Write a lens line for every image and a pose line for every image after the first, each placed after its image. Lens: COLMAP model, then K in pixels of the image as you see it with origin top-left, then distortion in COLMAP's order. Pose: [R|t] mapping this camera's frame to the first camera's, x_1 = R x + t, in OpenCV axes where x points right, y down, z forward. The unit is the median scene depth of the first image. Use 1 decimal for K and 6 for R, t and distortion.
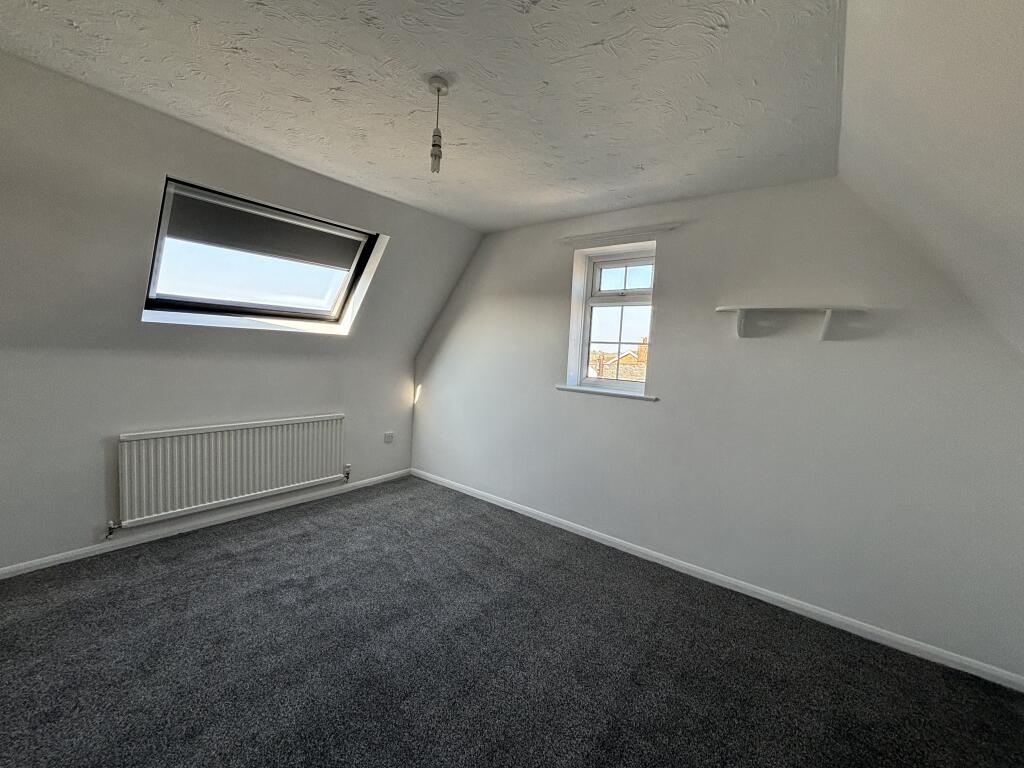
lens RADIAL K [[417.4, 0, 502.9], [0, 417.4, 383.1], [0, 0, 1]] dist [0.001456, 0.000178]
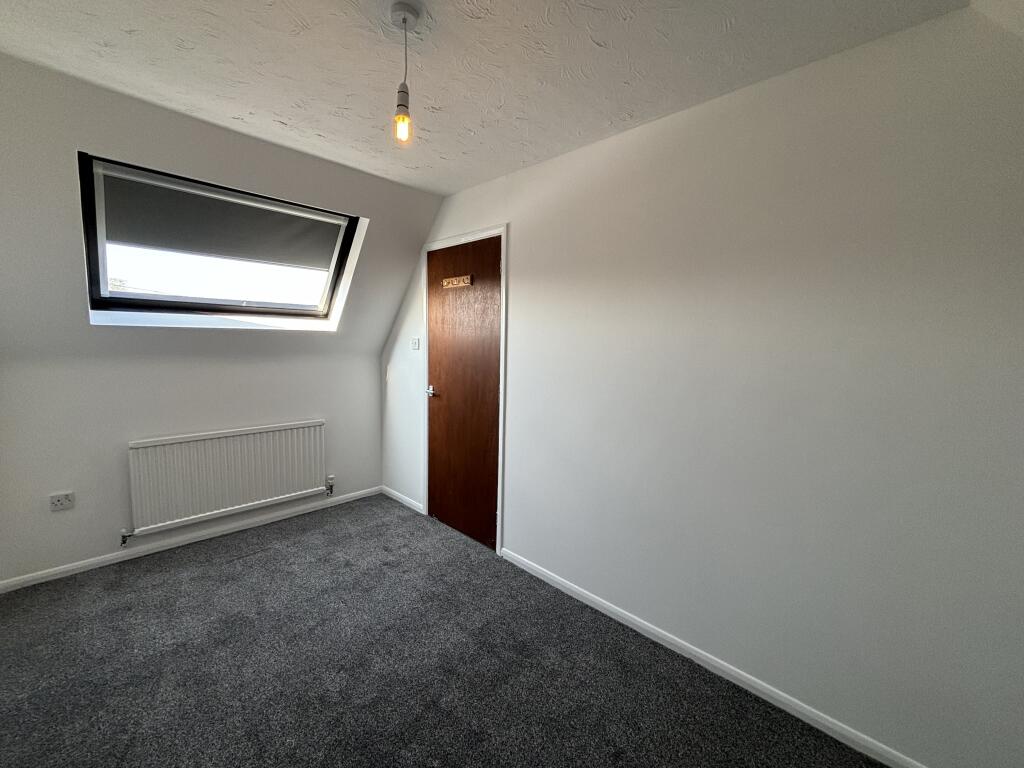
lens RADIAL K [[417.4, 0, 521.2], [0, 417.4, 381.5], [0, 0, 1]] dist [0.001456, 0.000178]
pose [[0.996019, -0.021770, -0.086439, 0.114600], [0.022639, 0.999702, 0.009087, -0.006321], [0.086215, -0.011008, 0.996216, 0.144567]]
